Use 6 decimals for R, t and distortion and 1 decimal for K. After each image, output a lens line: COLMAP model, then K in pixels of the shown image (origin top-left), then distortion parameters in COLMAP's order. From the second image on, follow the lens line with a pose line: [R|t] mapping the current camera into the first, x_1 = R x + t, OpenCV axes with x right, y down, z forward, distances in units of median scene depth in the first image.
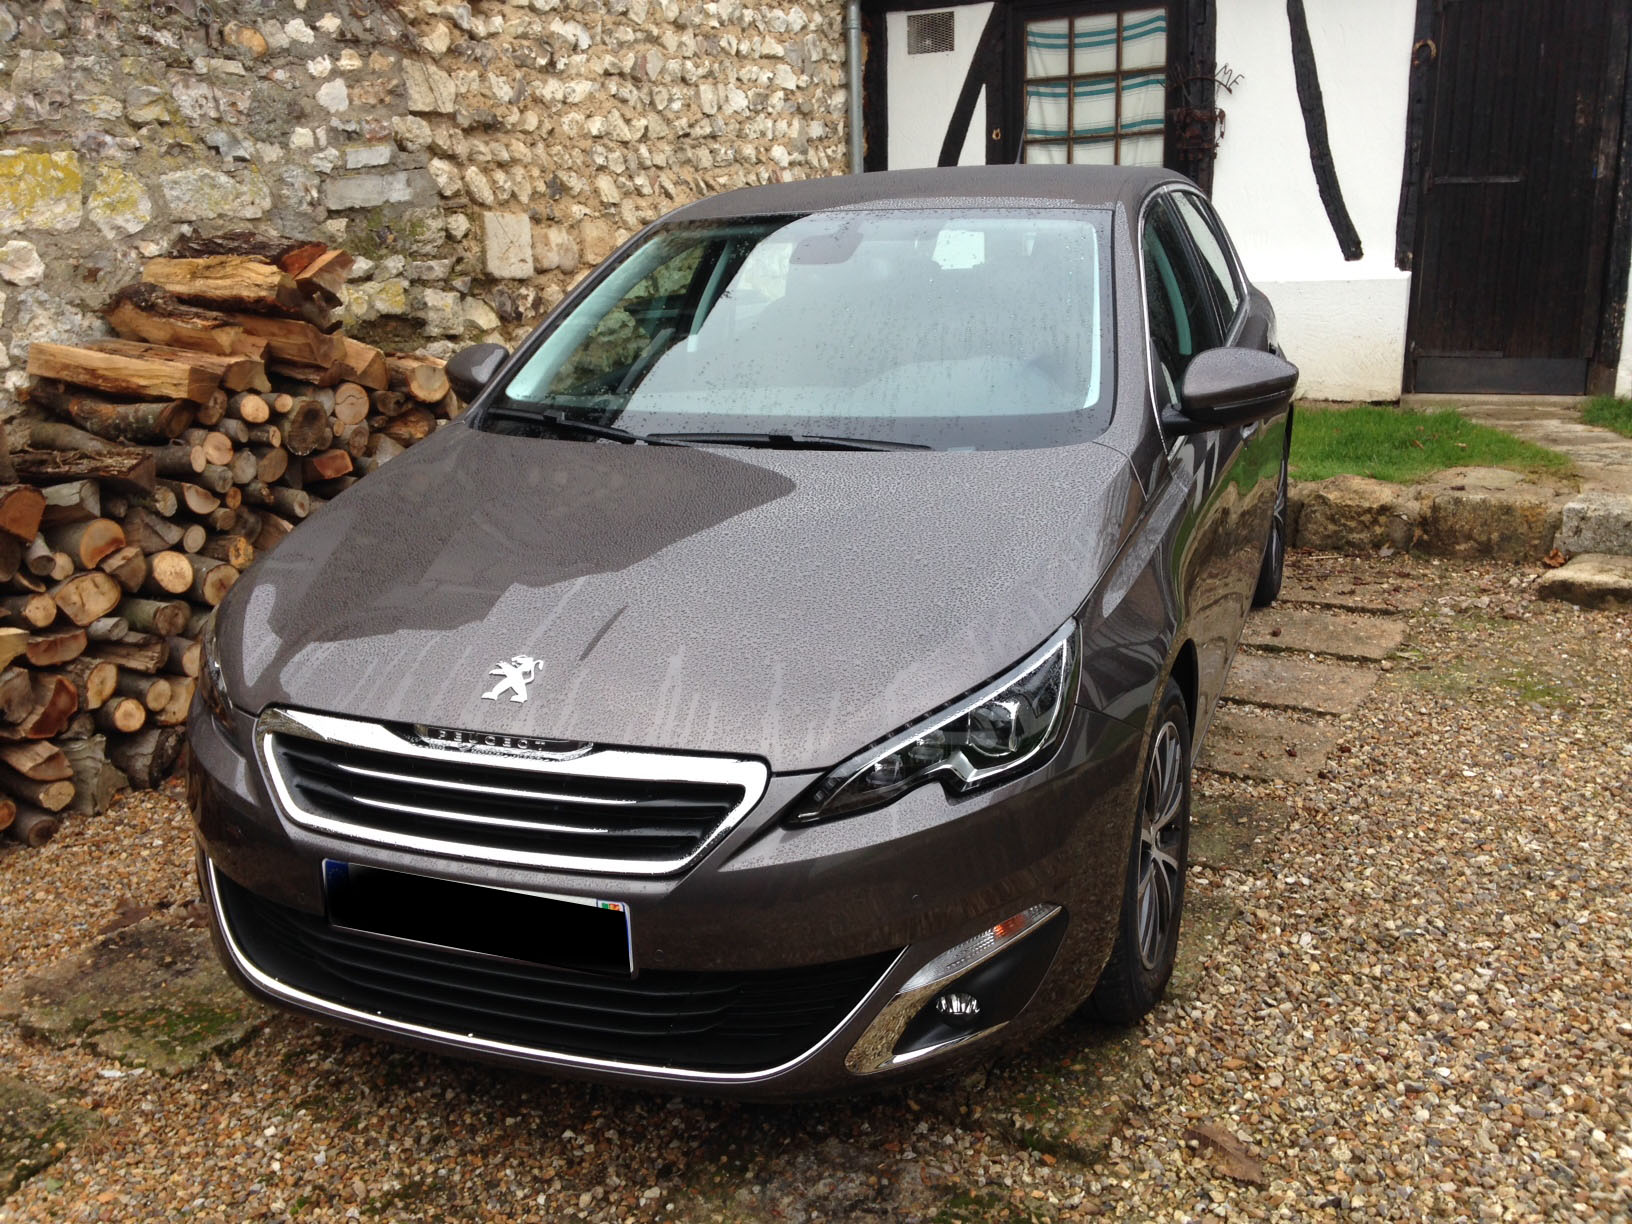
lens RADIAL K [[1469.4, 0, 803.8], [0, 1469.4, 610.5], [0, 0, 1]] dist [0.166157, -0.254440]
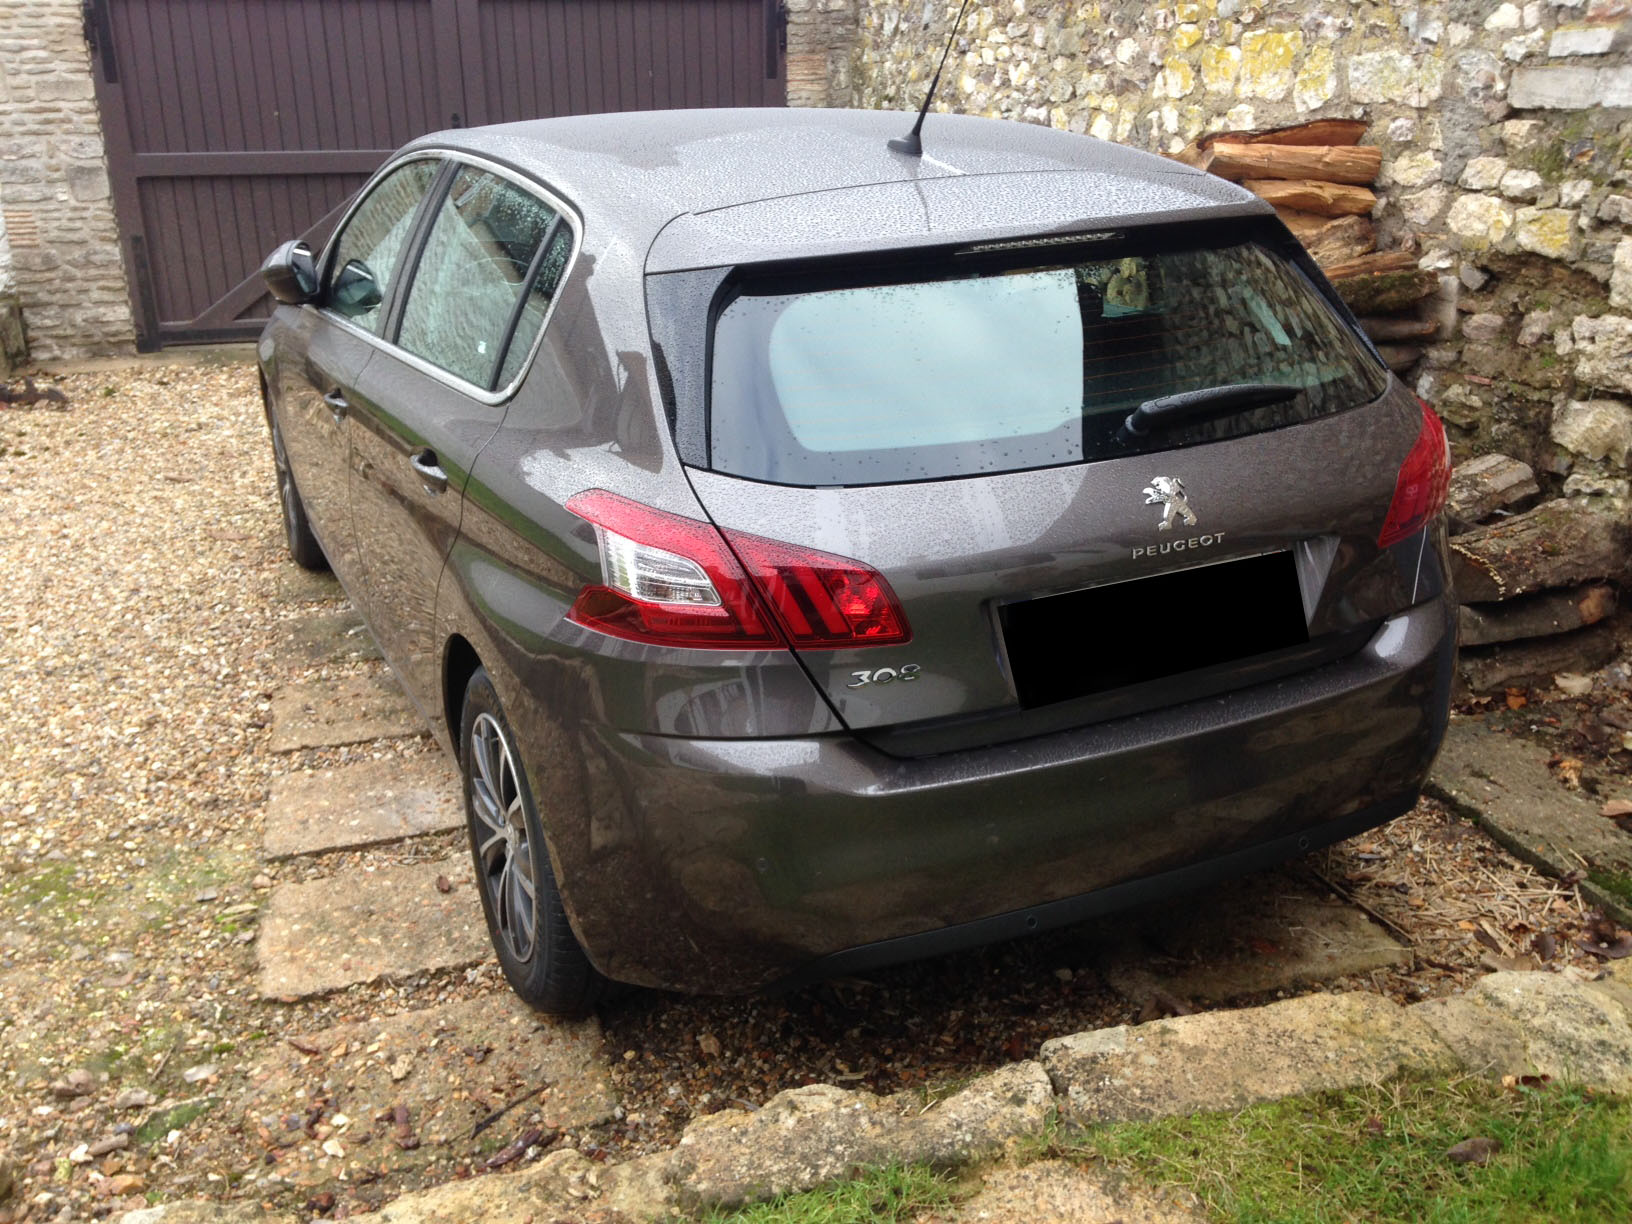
lens RADIAL K [[1469.4, 0, 803.8], [0, 1469.4, 610.5], [0, 0, 1]] dist [0.166157, -0.254440]
pose [[-0.683927, 0.301325, -0.664414, 0.550025], [-0.178204, 0.814130, 0.552662, -0.420842], [0.707451, 0.496382, -0.503109, 1.255963]]
